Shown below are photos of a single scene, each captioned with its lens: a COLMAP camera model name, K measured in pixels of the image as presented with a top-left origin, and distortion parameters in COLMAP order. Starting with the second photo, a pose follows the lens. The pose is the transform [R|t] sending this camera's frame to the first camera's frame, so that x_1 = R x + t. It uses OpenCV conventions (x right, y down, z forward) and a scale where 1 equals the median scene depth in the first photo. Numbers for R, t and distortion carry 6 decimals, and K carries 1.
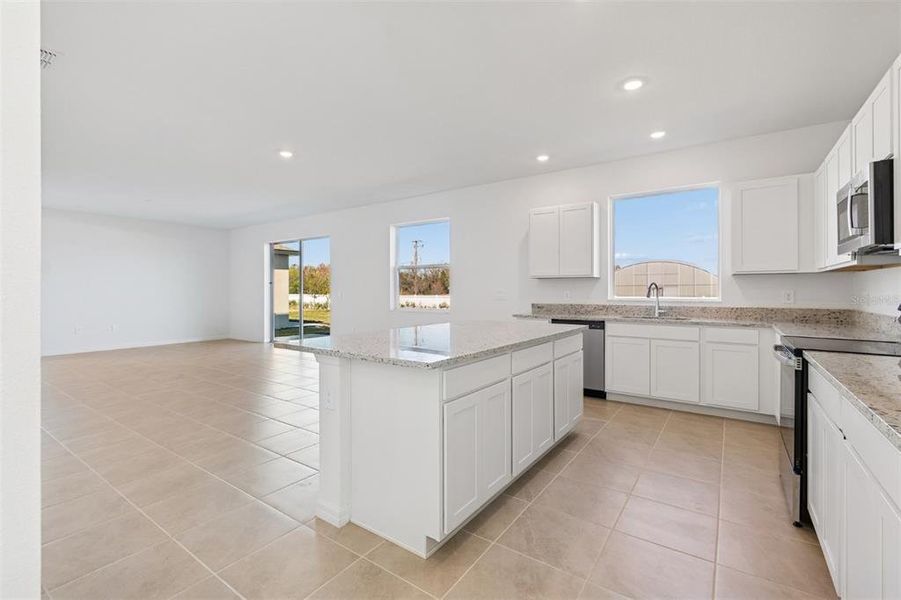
lens RADIAL K [[411.8, 0, 453.6], [0, 411.8, 280.1], [0, 0, 1]] dist [0.001719, -0.000005]
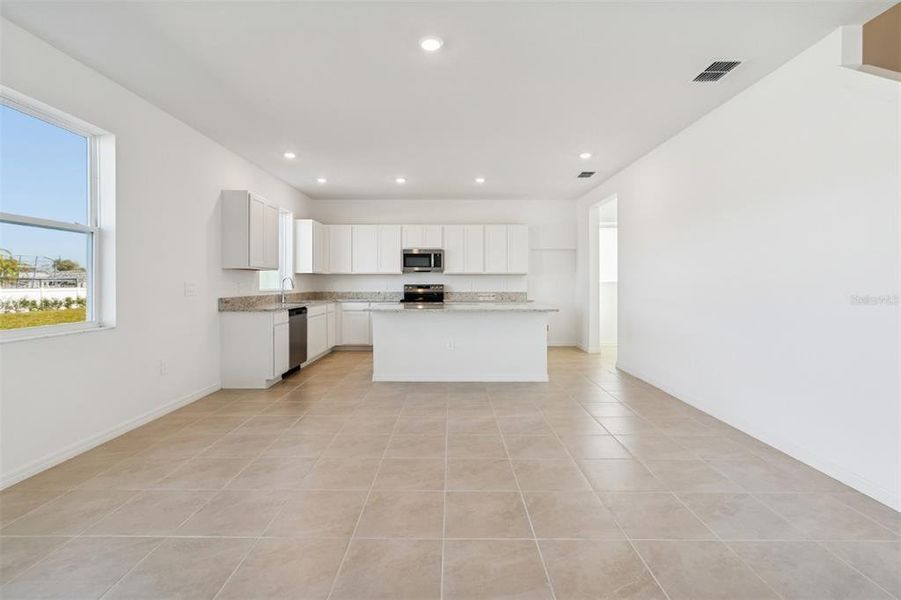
lens RADIAL K [[411.8, 0, 453.6], [0, 411.8, 280.1], [0, 0, 1]] dist [0.001719, -0.000005]
pose [[-0.563767, 0.005353, 0.825916, -0.963098], [-0.021145, 0.999558, -0.020912, 0.034265], [-0.825663, -0.029254, -0.563405, 1.347940]]
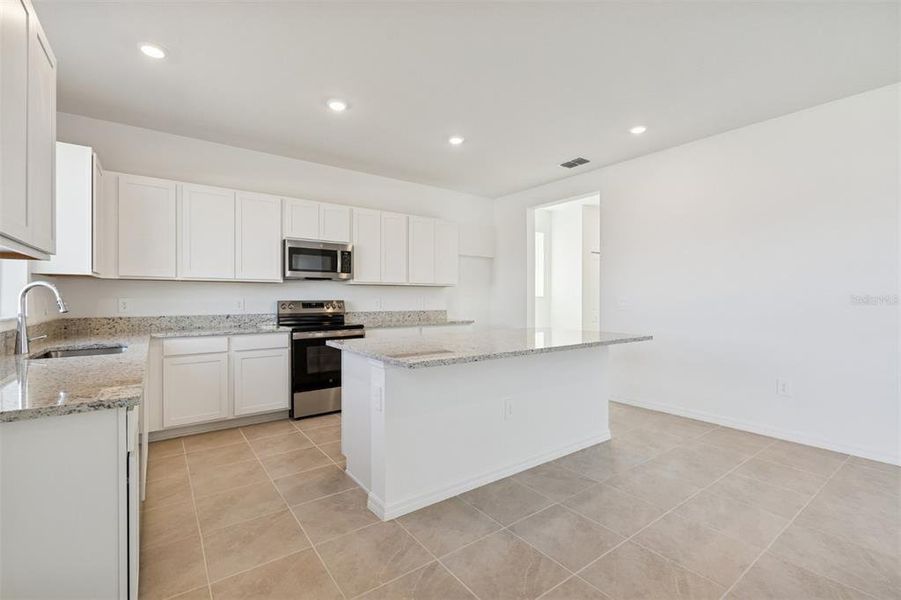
lens RADIAL K [[398.1, 0, 453.4], [0, 398.1, 300.2], [0, 0, 1]] dist [0.001389, 0.000136]
pose [[-0.944039, -0.004255, 0.329806, -0.135007], [-0.010172, 0.999817, -0.016219, 0.030905], [-0.329677, -0.018666, -0.943909, 1.321706]]
